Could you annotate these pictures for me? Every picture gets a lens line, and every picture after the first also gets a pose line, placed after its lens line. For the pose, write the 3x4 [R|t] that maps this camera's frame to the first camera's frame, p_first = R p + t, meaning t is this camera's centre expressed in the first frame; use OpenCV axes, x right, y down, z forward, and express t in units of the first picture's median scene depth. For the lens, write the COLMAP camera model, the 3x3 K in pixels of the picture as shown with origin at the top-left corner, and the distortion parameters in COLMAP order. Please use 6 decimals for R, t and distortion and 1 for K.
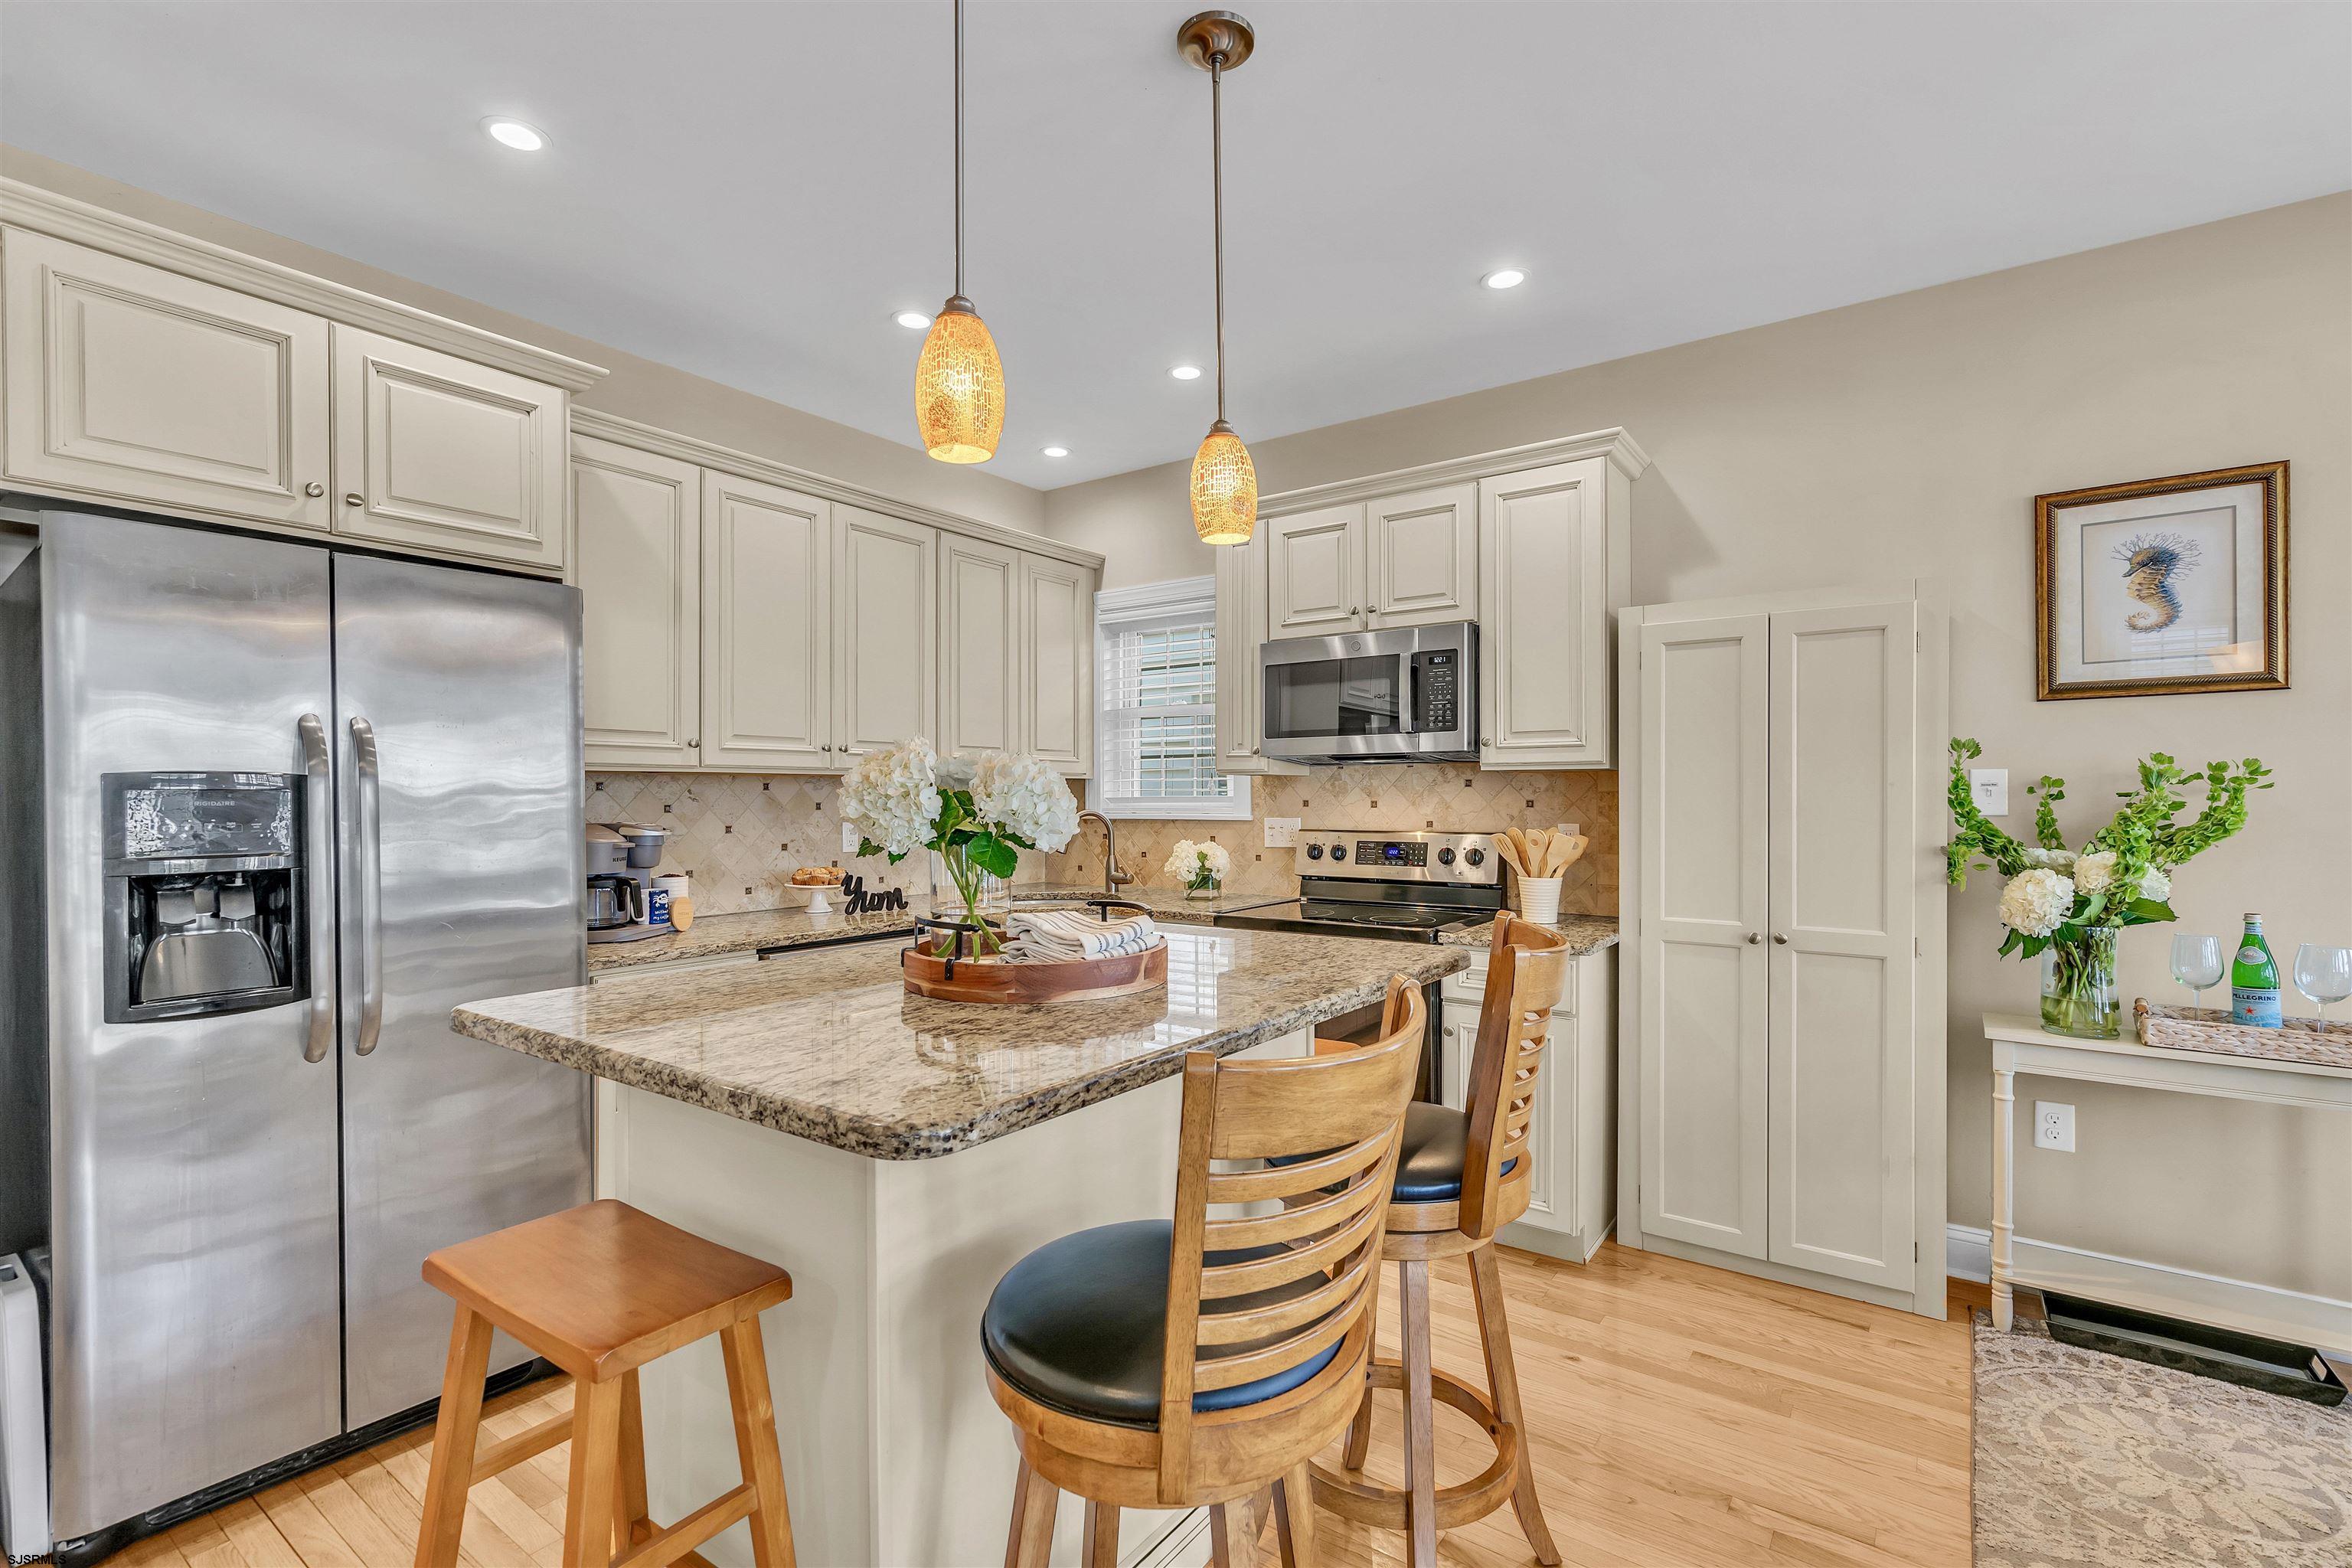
lens RADIAL K [[1061.6, 0, 1177.1], [0, 1061.6, 798.0], [0, 0, 1]] dist [0.004067, 0.000789]
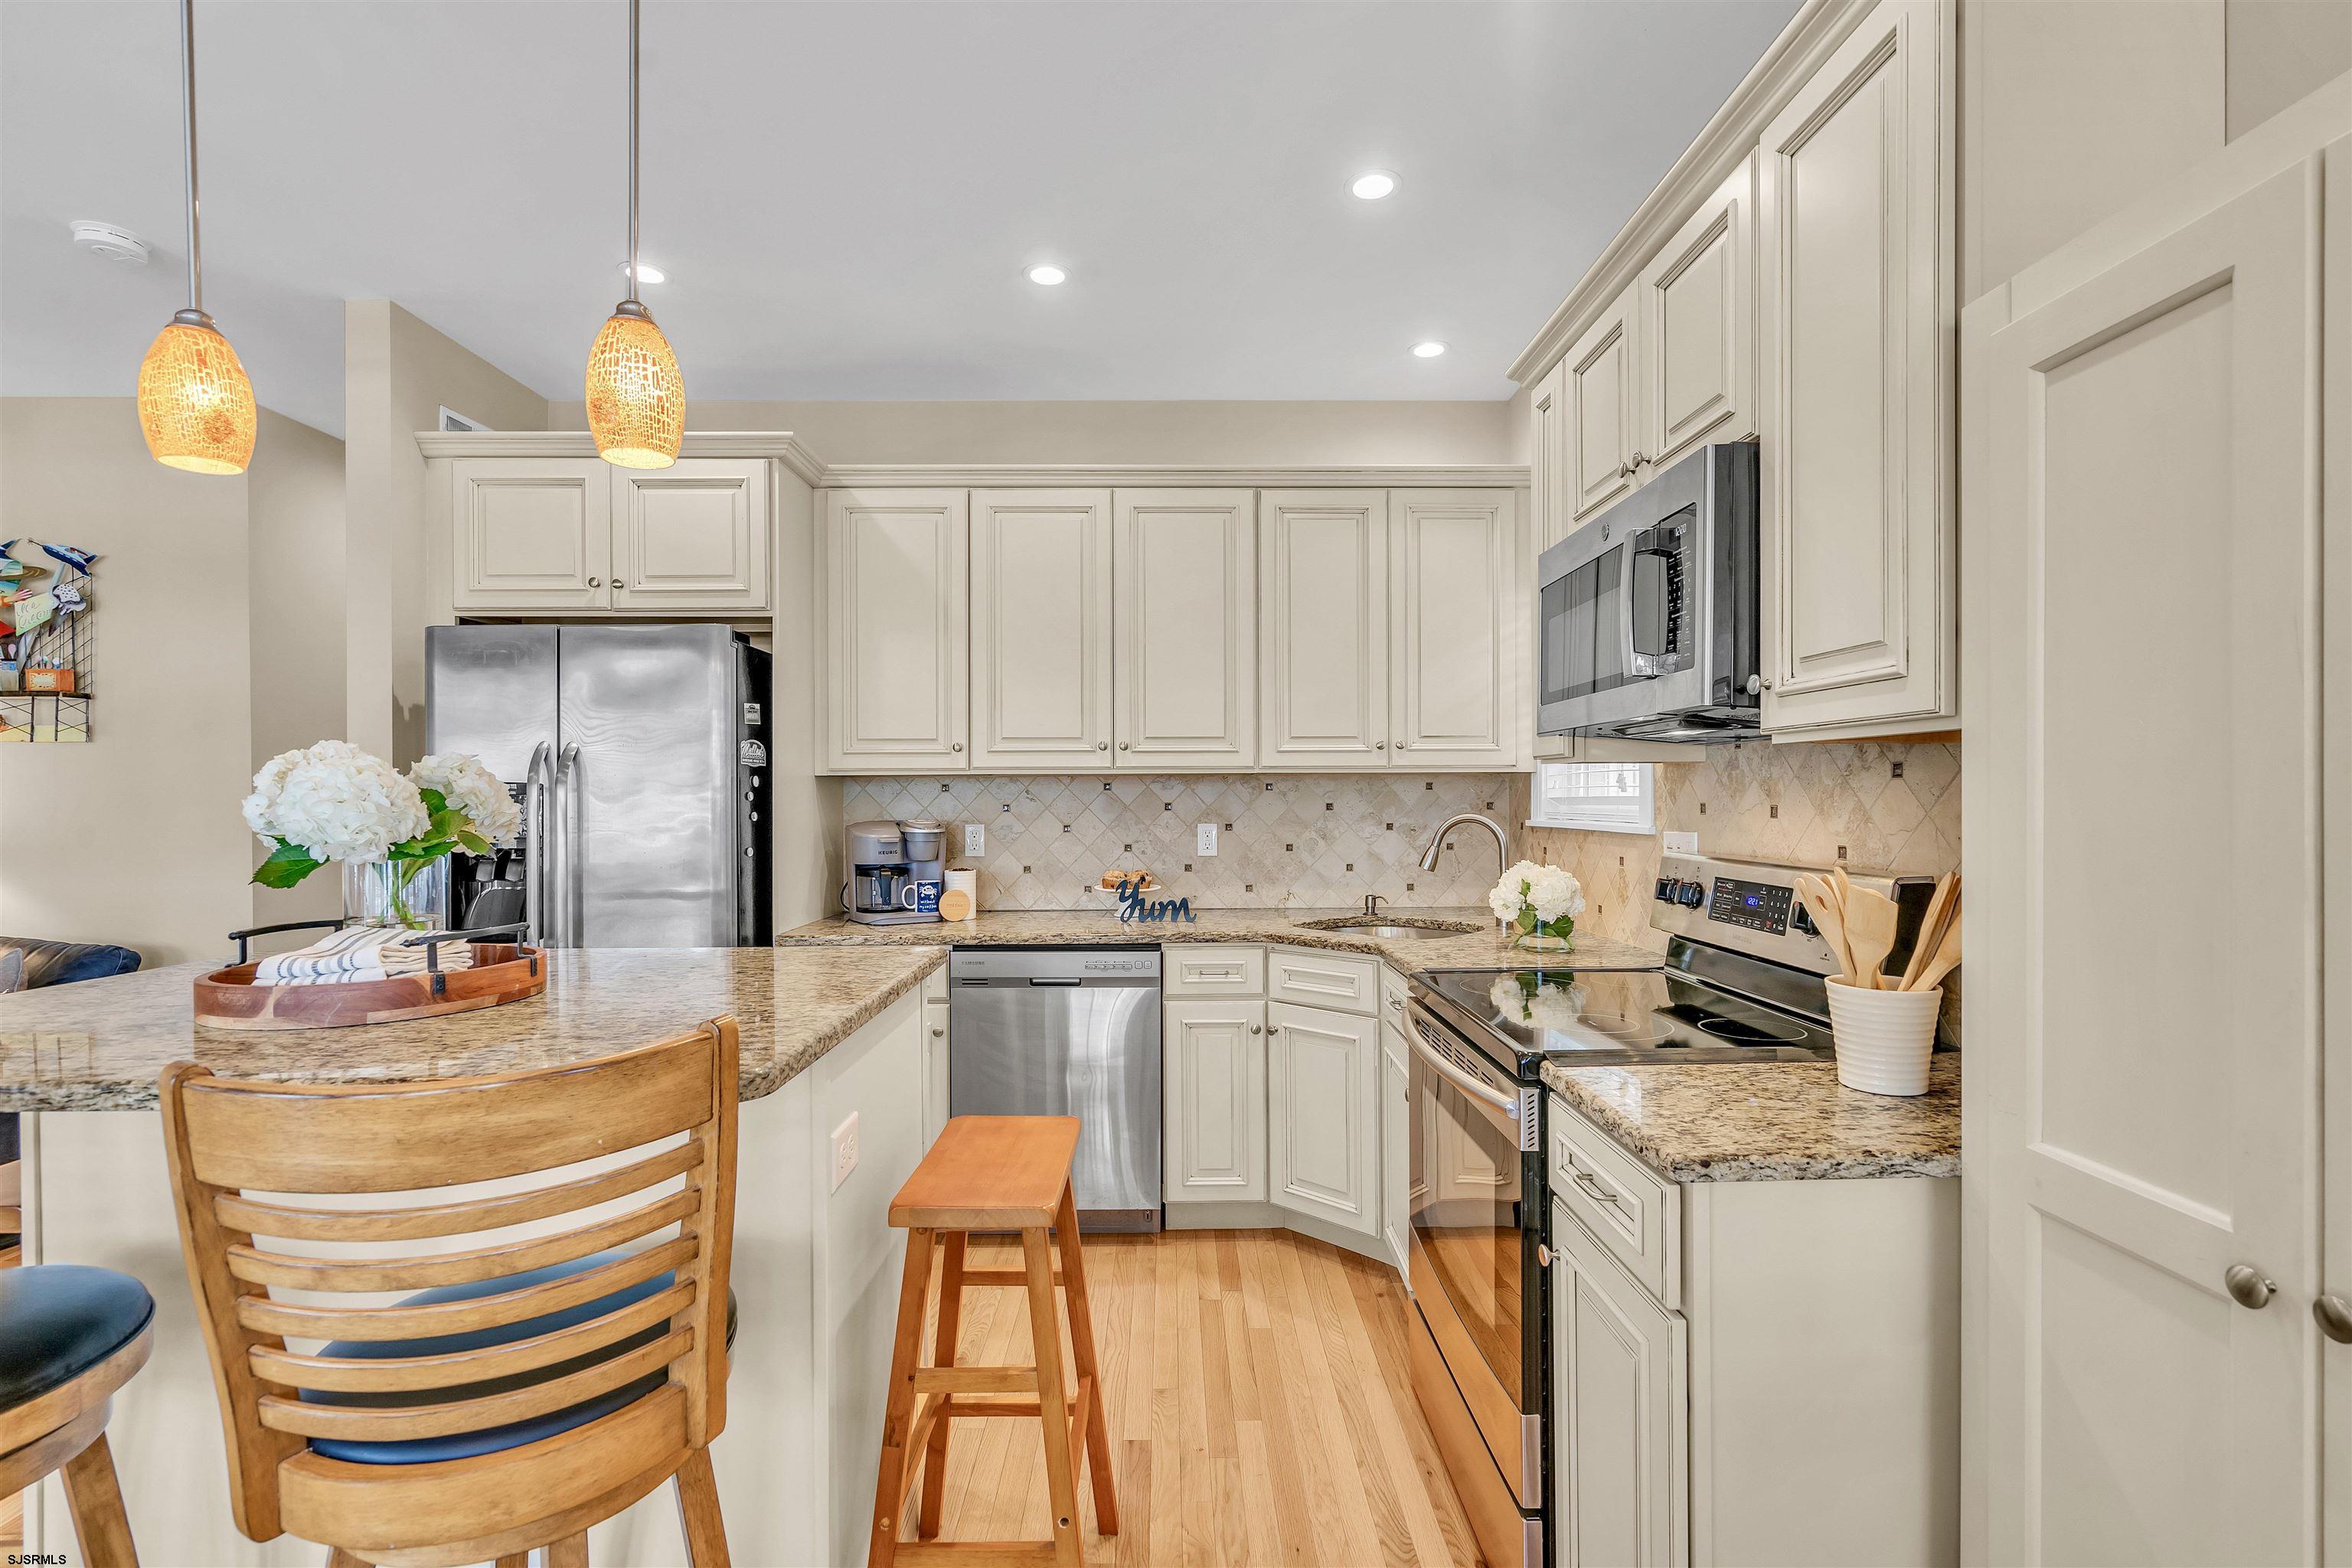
lens RADIAL K [[1066.5, 0, 1177.3], [0, 1066.5, 800.7], [0, 0, 1]] dist [-0.000411, 0.000400]
pose [[0.596260, 0.004144, -0.802781, 0.512966], [0.001250, 0.999981, 0.006090, -0.003777], [0.802791, -0.004635, 0.596243, 0.501581]]
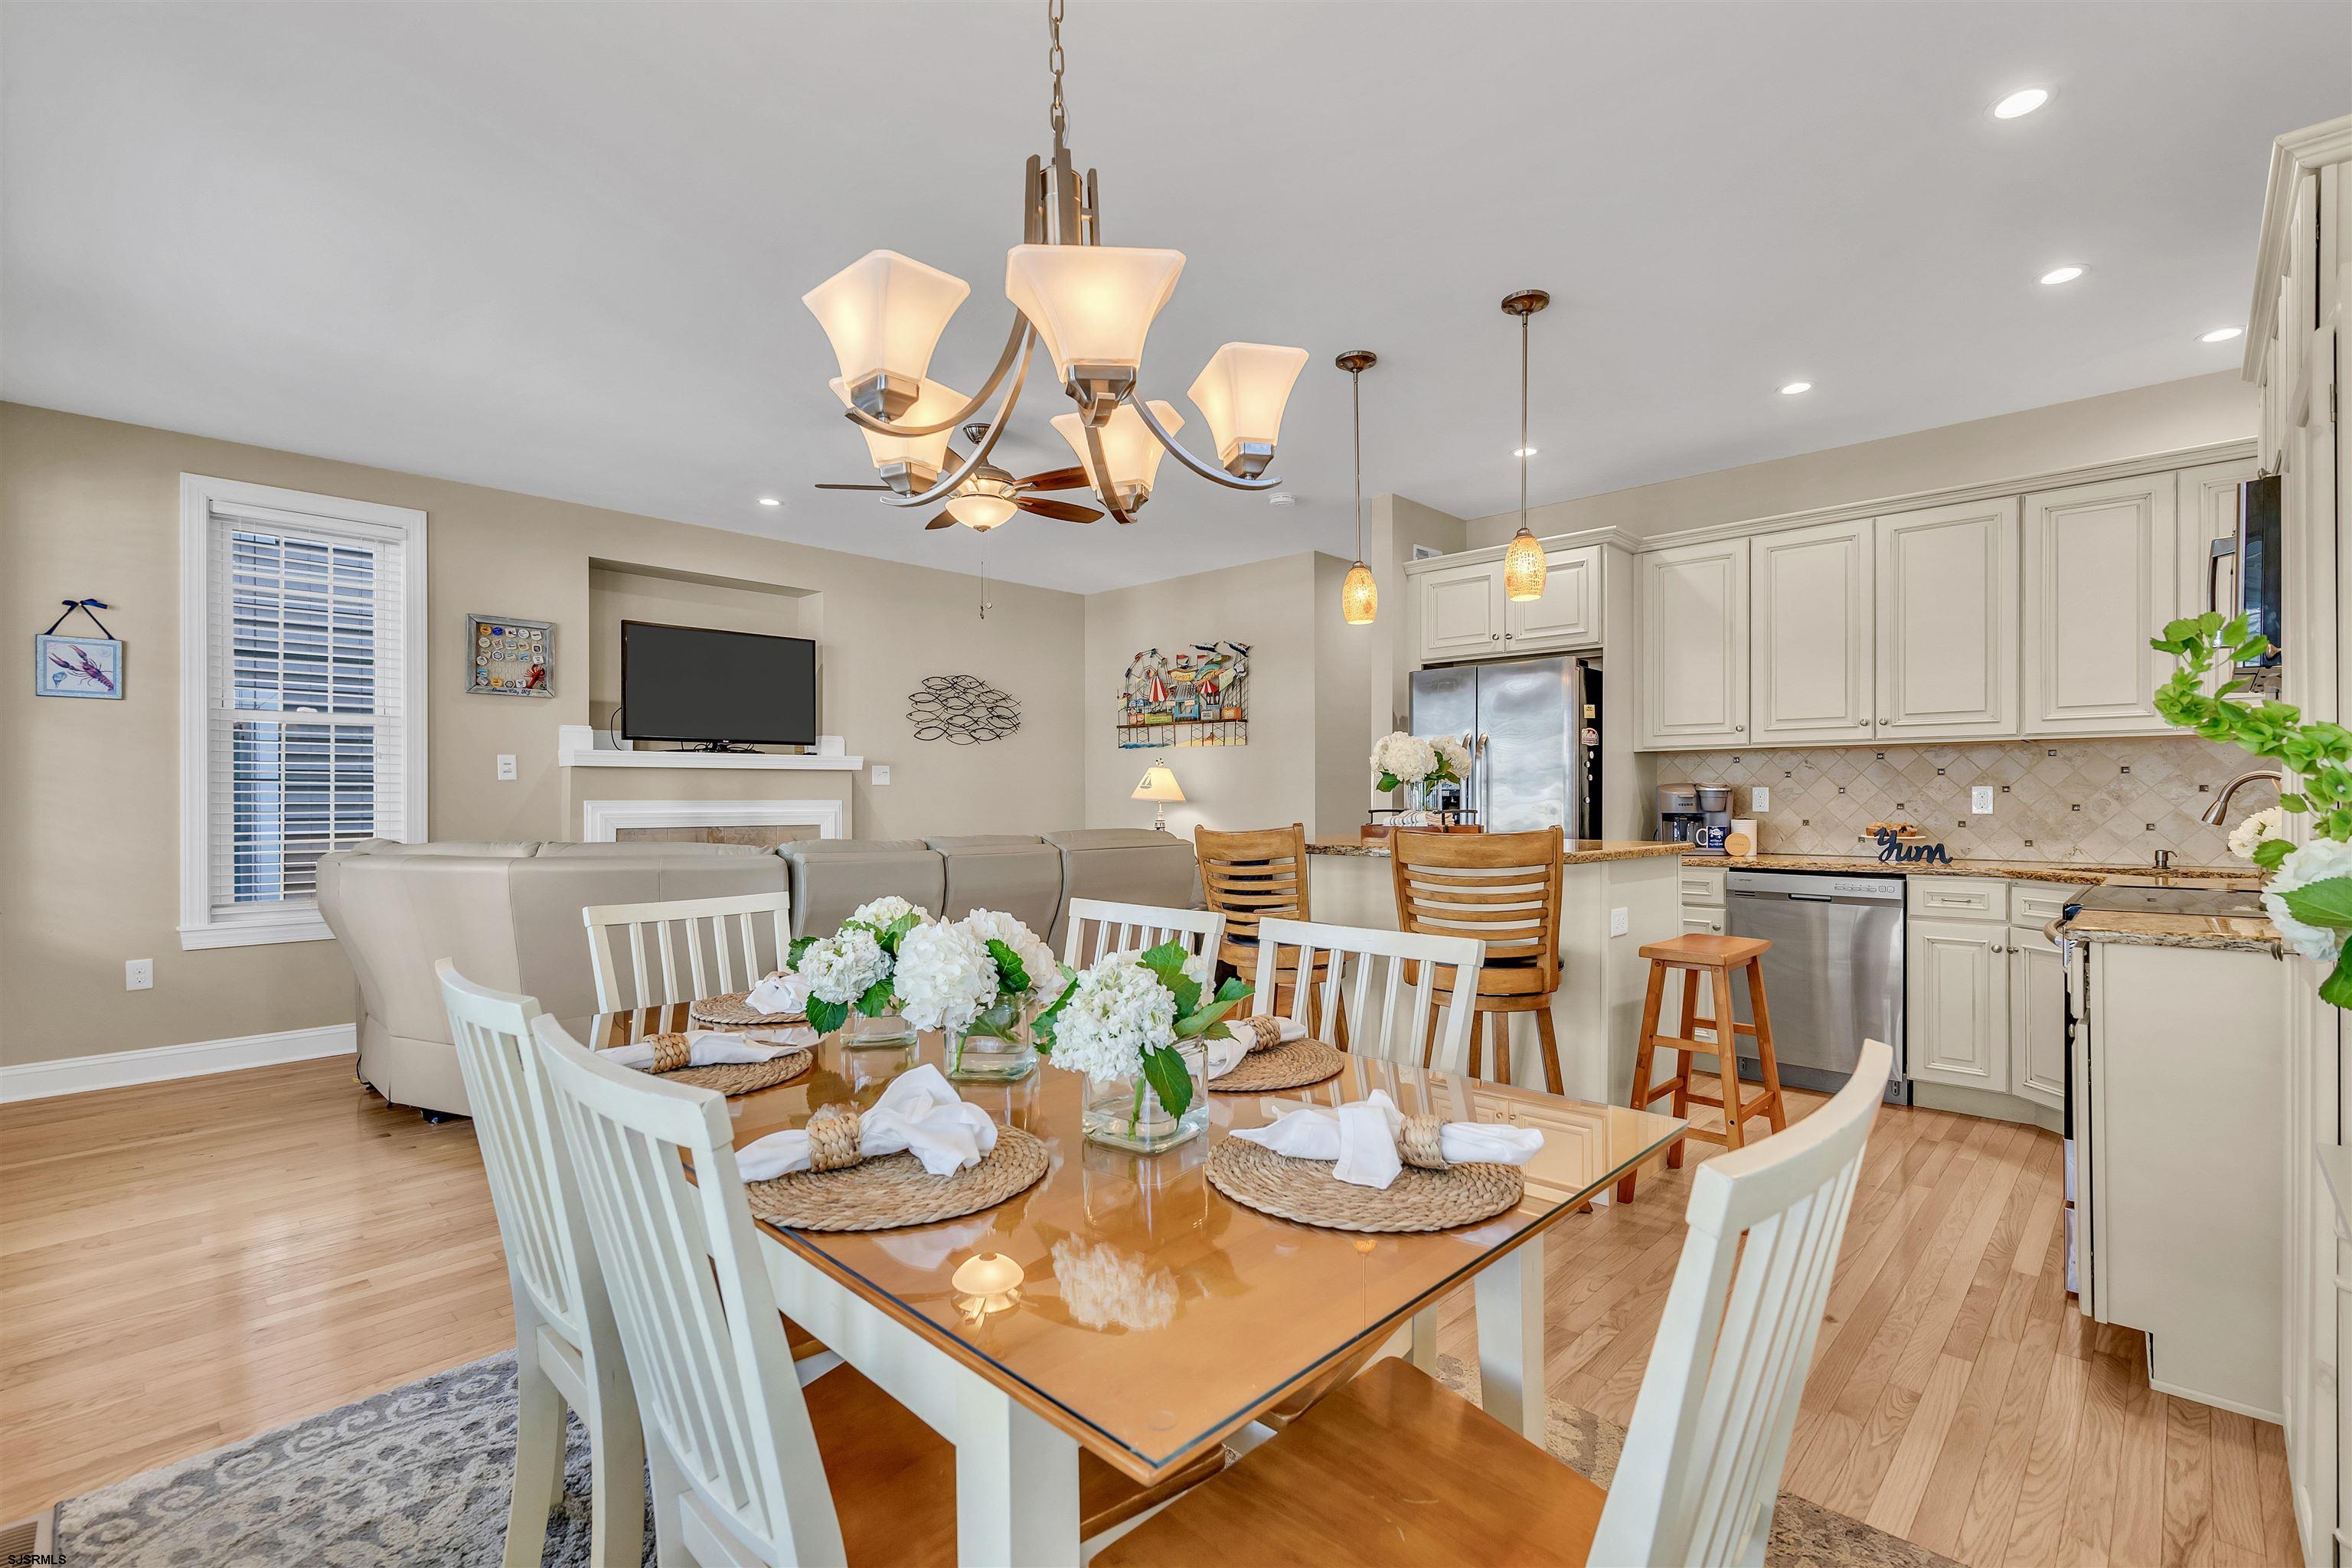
lens RADIAL K [[1059.5, 0, 1174.7], [0, 1059.5, 795.5], [0, 0, 1]] dist [-0.002676, 0.001119]
pose [[-0.135260, 0.001248, -0.990809, 1.036505], [-0.000666, 0.999999, 0.001350, 0.037651], [0.990810, 0.000843, -0.135259, 0.397837]]
